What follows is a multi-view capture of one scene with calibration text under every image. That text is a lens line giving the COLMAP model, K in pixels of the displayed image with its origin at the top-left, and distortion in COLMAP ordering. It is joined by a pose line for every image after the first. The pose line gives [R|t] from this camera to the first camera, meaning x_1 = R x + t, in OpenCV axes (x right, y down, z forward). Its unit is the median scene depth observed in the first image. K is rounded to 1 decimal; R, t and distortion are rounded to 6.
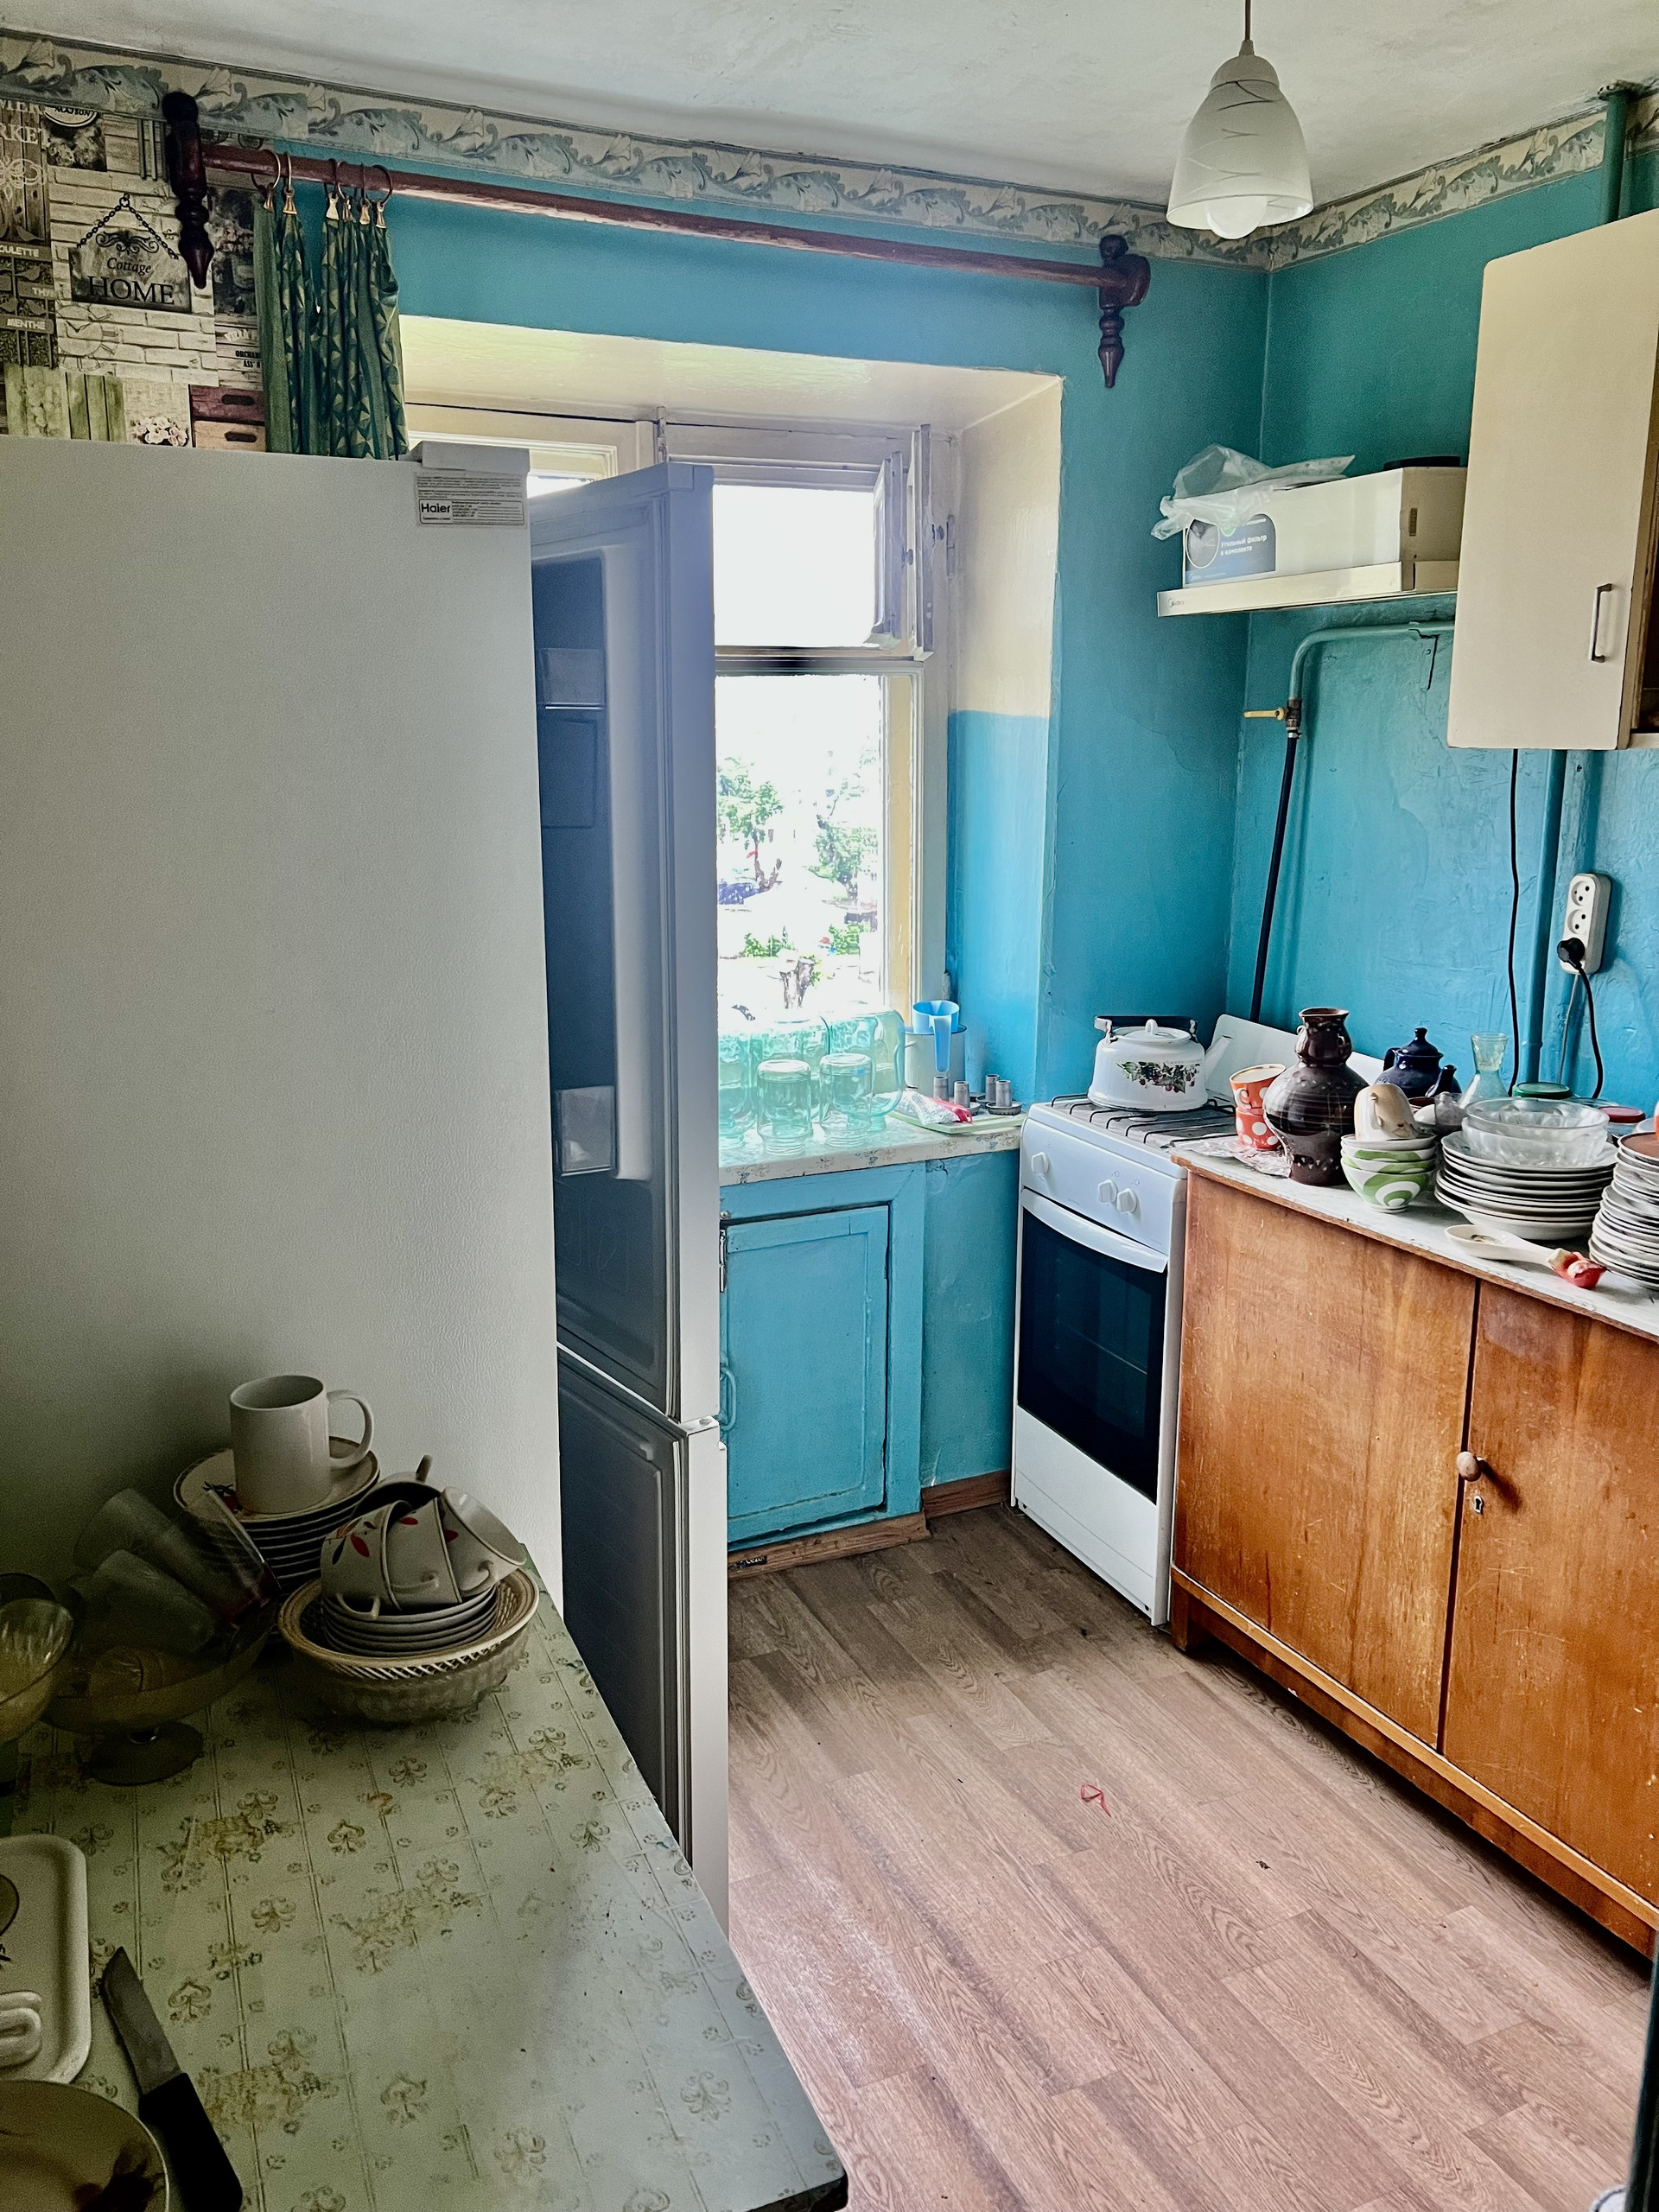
lens RADIAL K [[1650.6, 0, 813.7], [0, 1650.6, 1108.5], [0, 0, 1]] dist [0.065693, -0.079782]
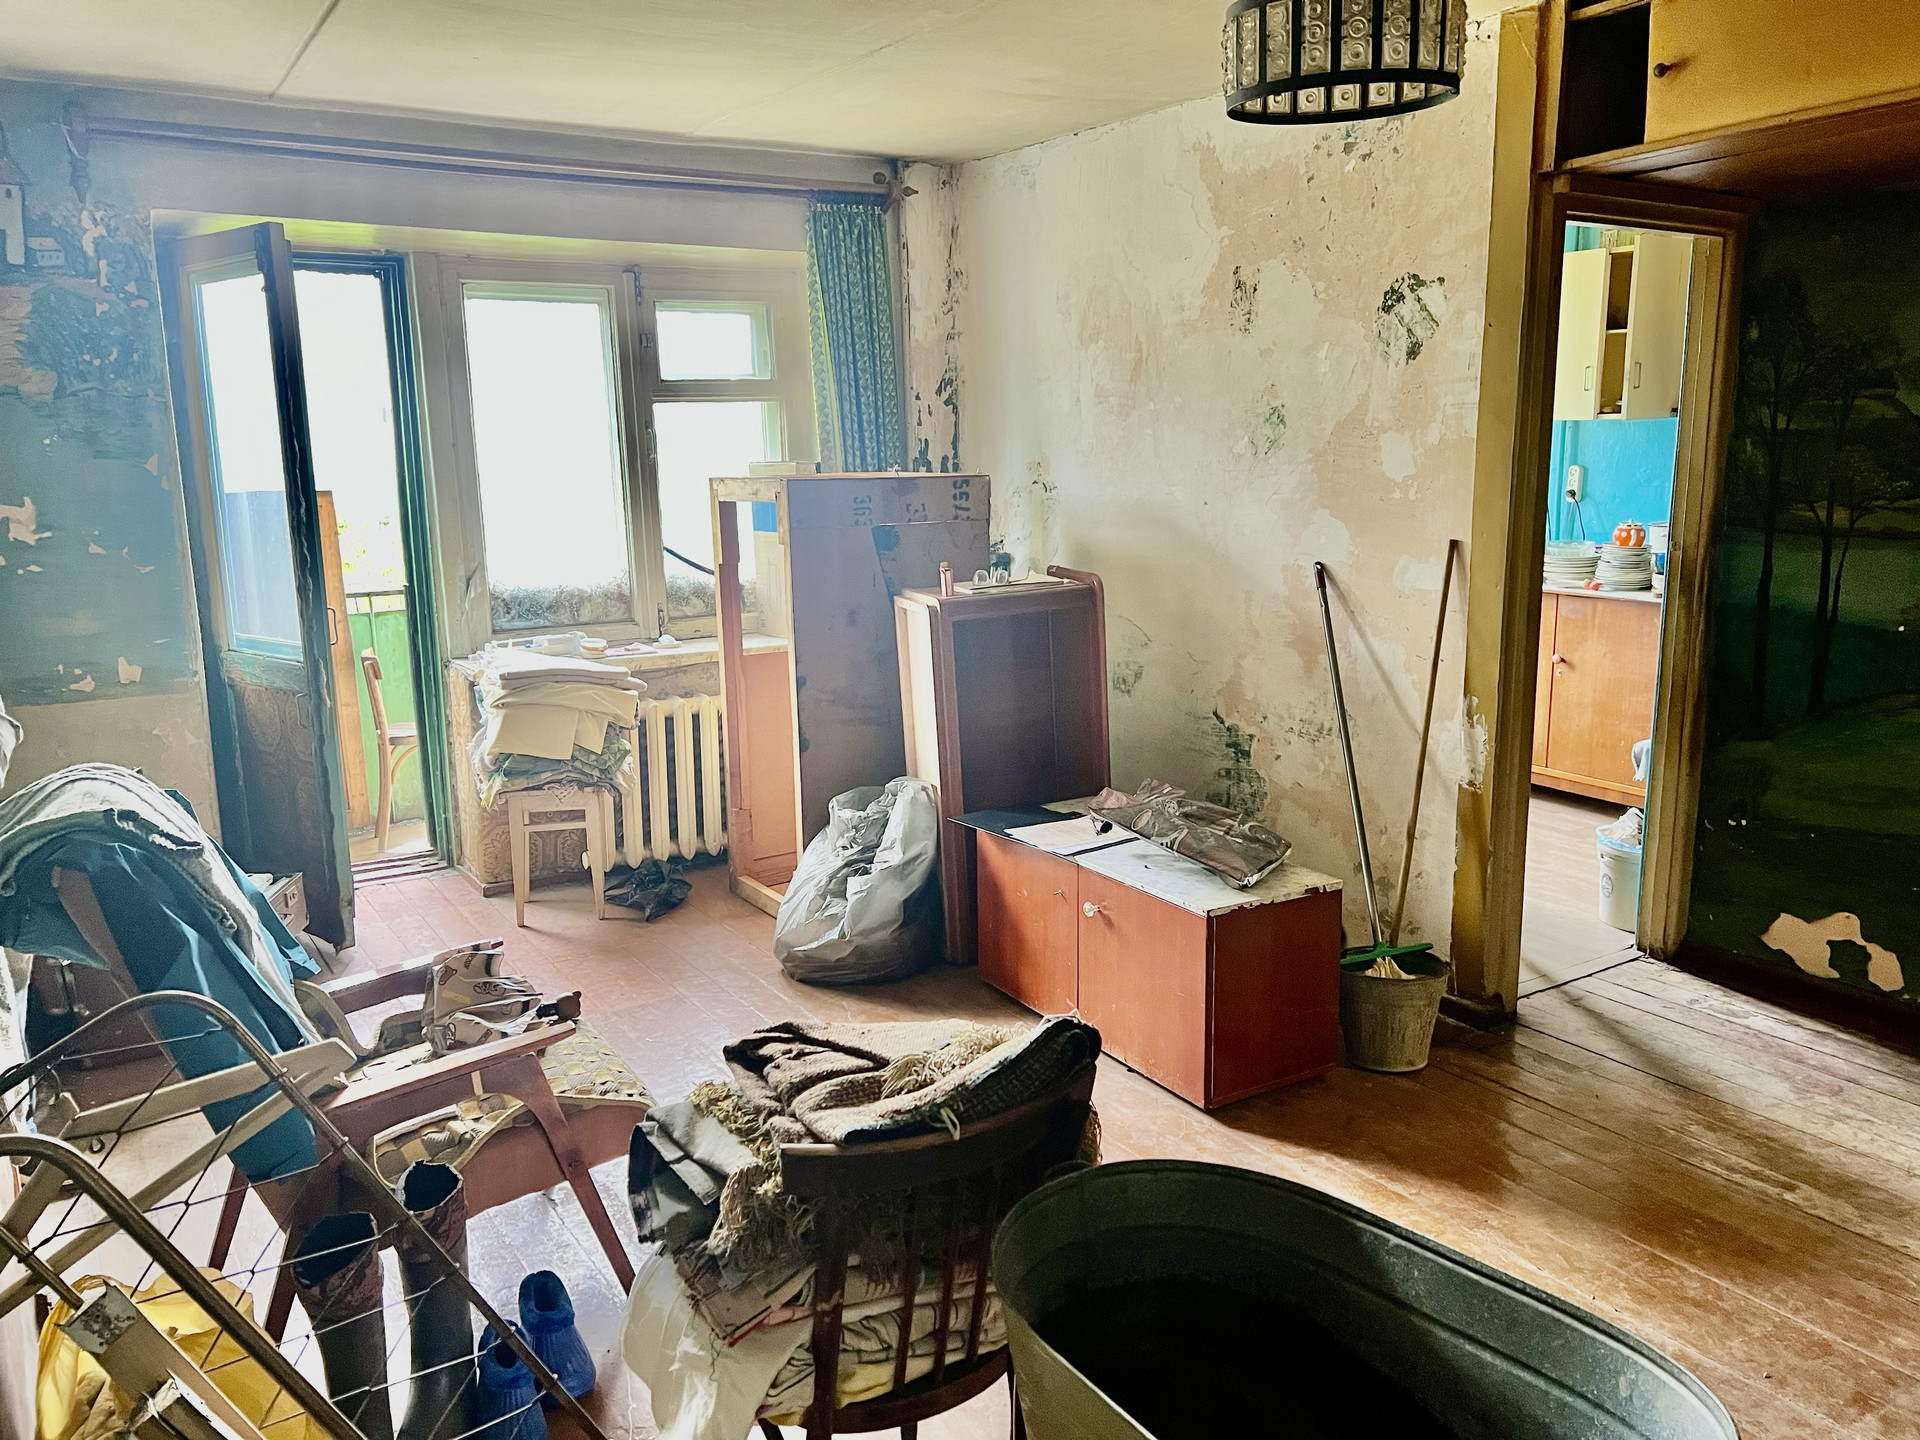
lens RADIAL K [[1432.7, 0, 974.0], [0, 1432.7, 722.8], [0, 0, 1]] dist [0.065693, -0.079782]
pose [[0.991783, -0.039312, 0.121739, -0.756682], [0.041654, 0.998992, -0.016750, 0.256914], [-0.120958, 0.021683, 0.992421, -1.133900]]
